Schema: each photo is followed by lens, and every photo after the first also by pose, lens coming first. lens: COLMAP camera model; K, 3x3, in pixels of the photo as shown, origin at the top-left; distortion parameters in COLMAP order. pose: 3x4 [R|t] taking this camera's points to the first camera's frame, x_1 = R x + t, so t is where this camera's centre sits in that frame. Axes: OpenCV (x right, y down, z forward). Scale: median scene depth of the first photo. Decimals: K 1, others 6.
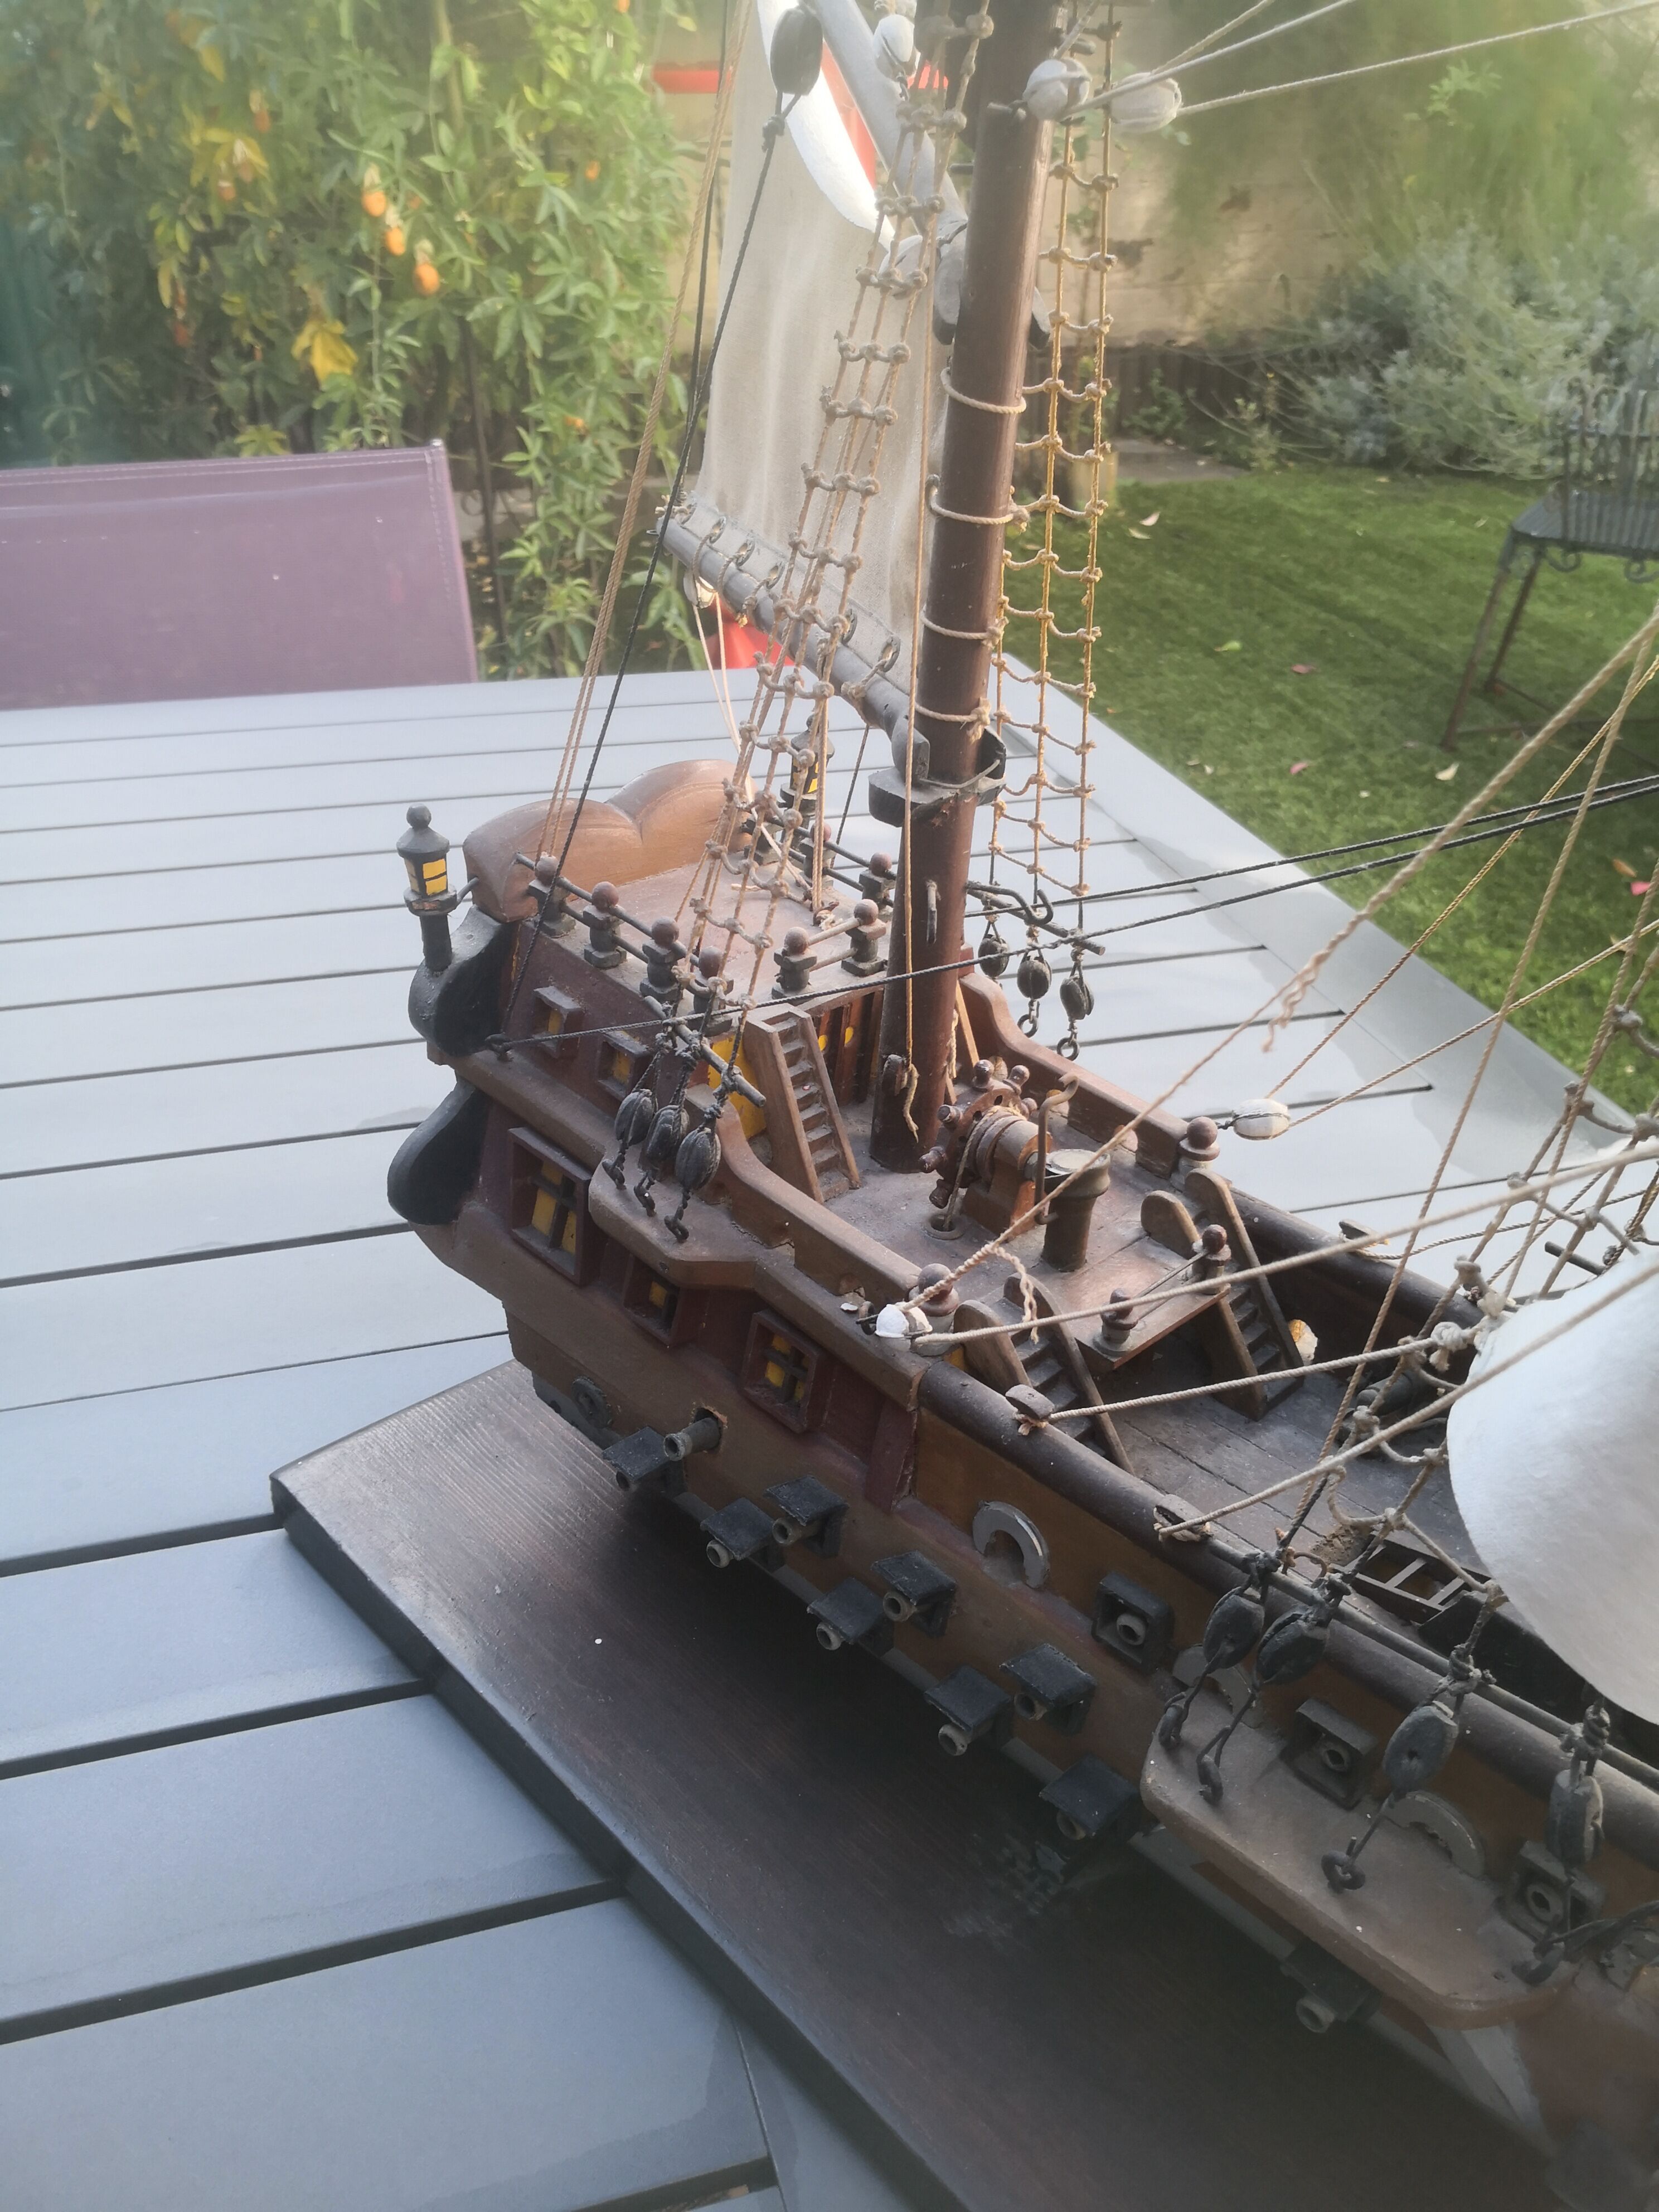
lens RADIAL K [[1815.0, 0, 840.4], [0, 1815.0, 1114.1], [0, 0, 1]] dist [0.001525, -0.026994]
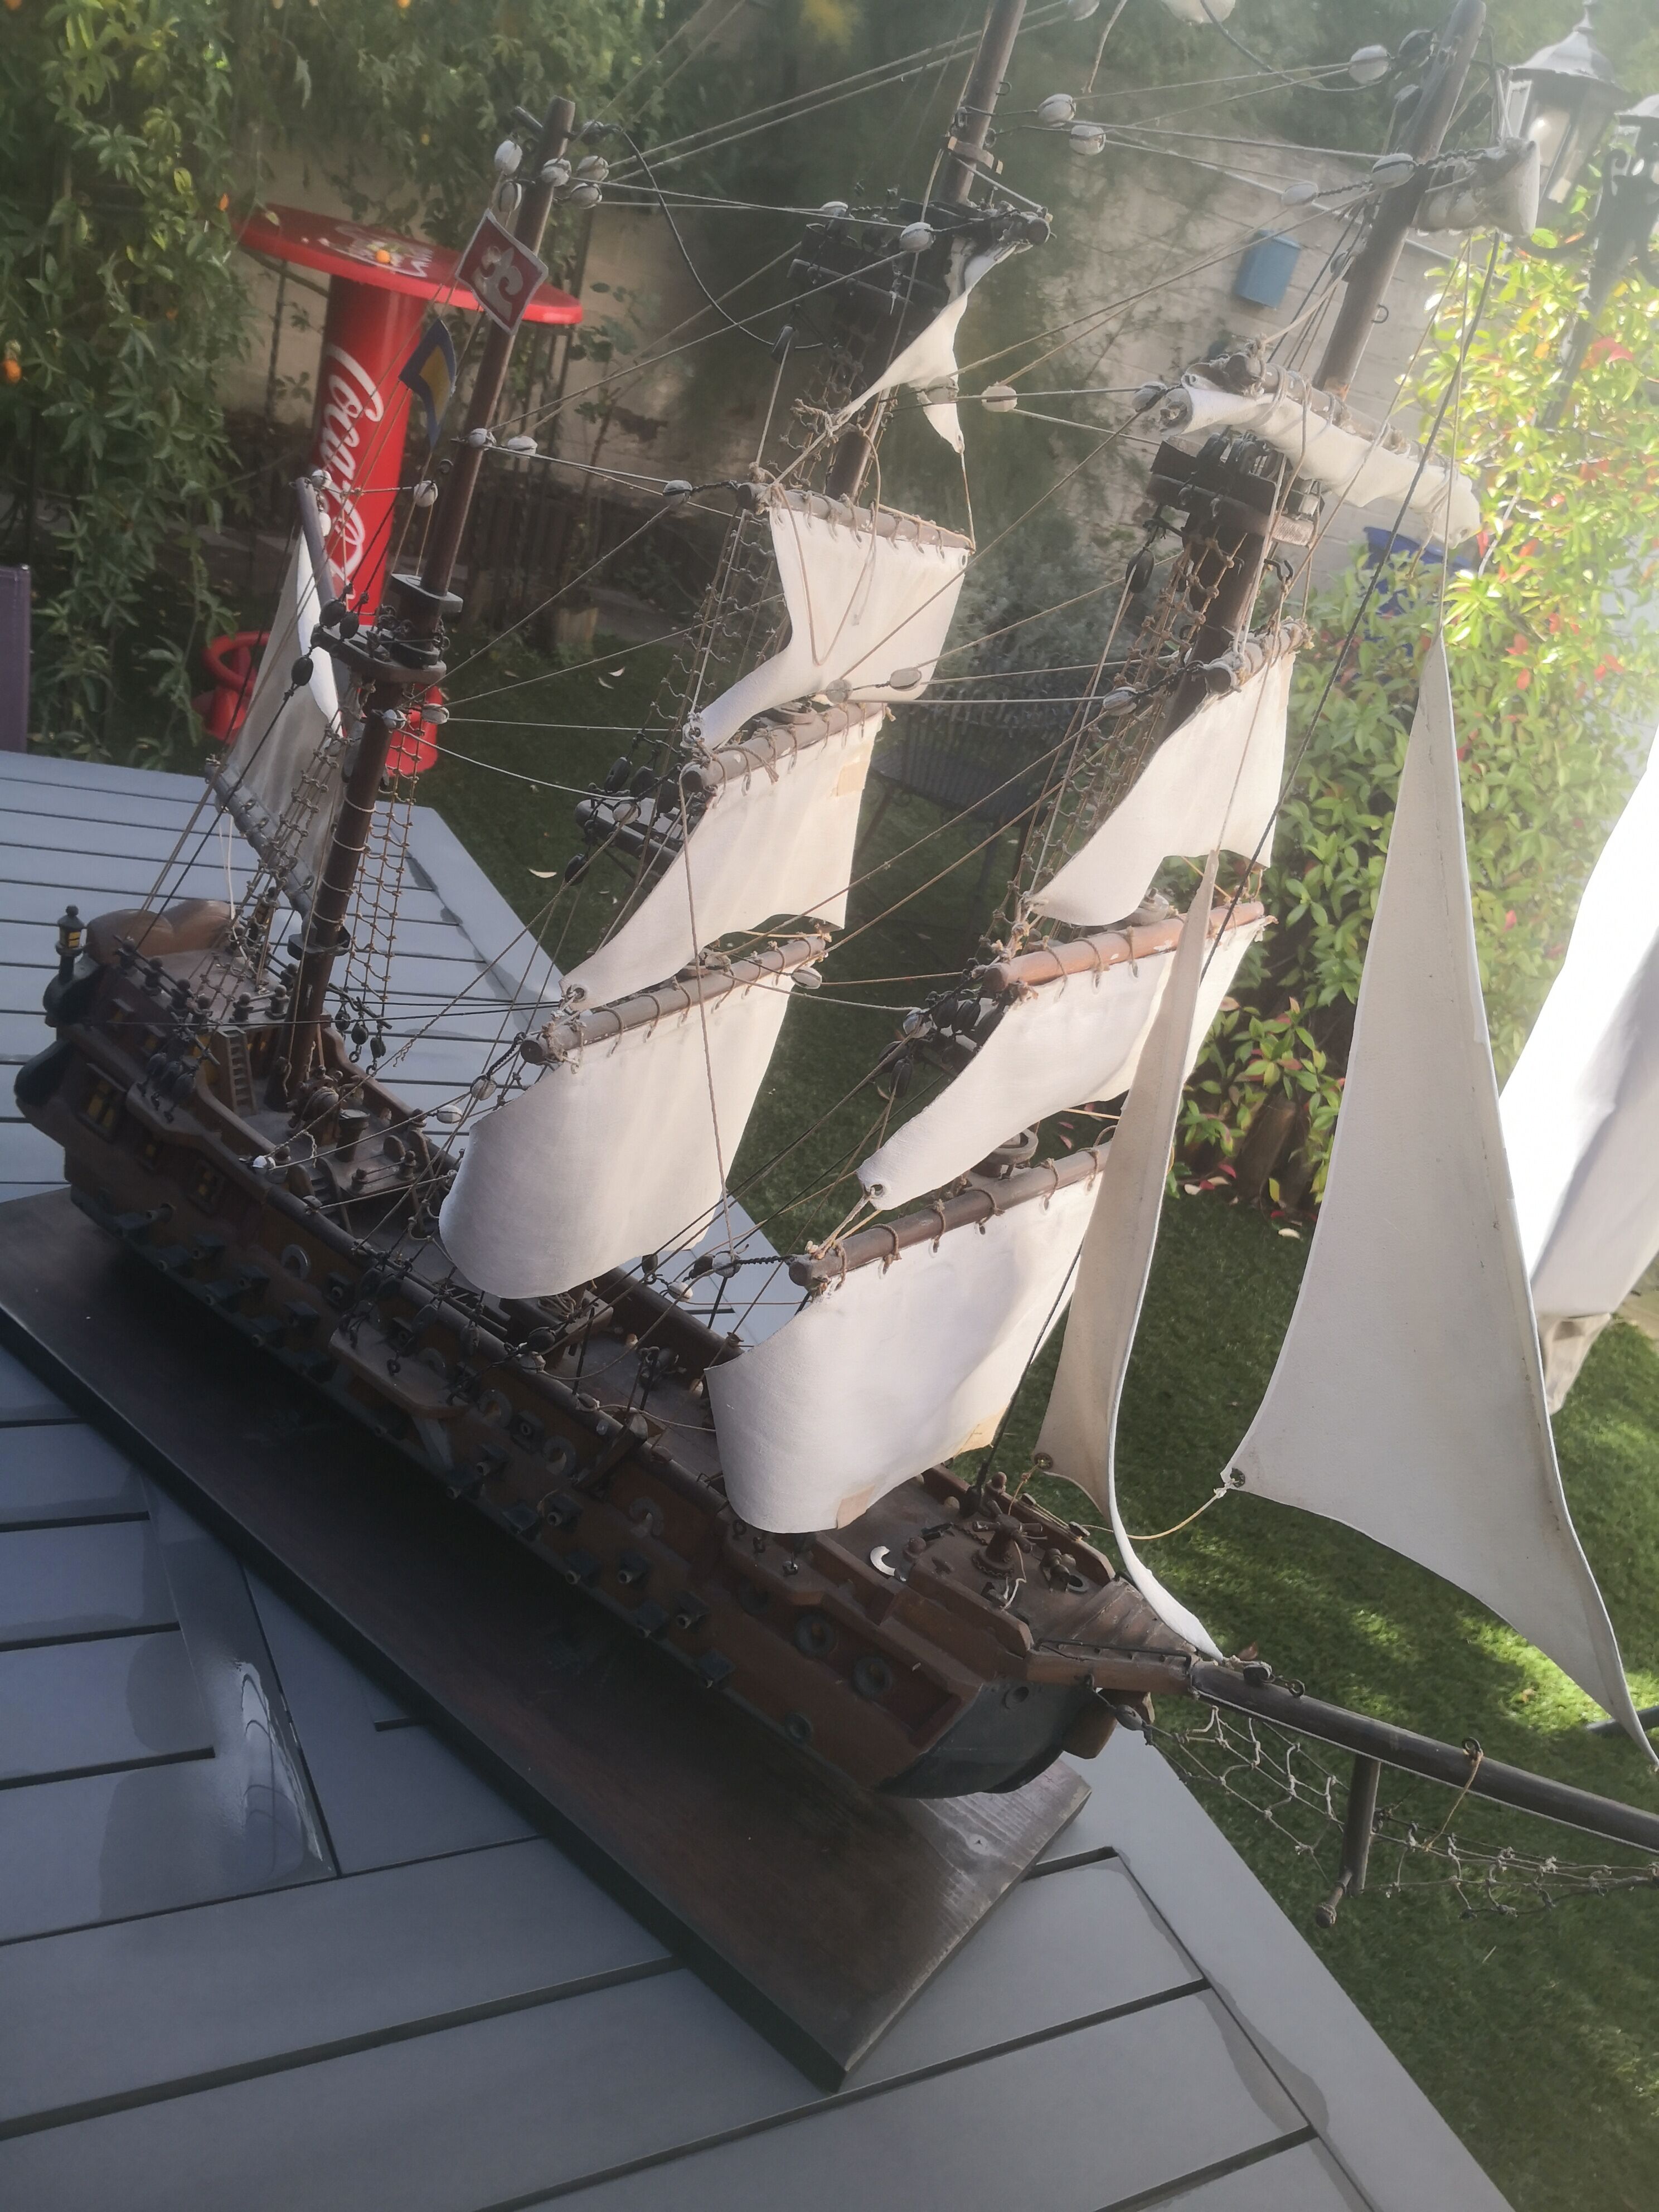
lens RADIAL K [[1815.0, 0, 840.4], [0, 1815.0, 1114.1], [0, 0, 1]] dist [0.001525, -0.026994]
pose [[0.940841, 0.158255, 0.299624, 0.016694], [-0.144614, 0.987196, -0.067319, 0.081160], [-0.306441, 0.020007, 0.951679, -1.232429]]
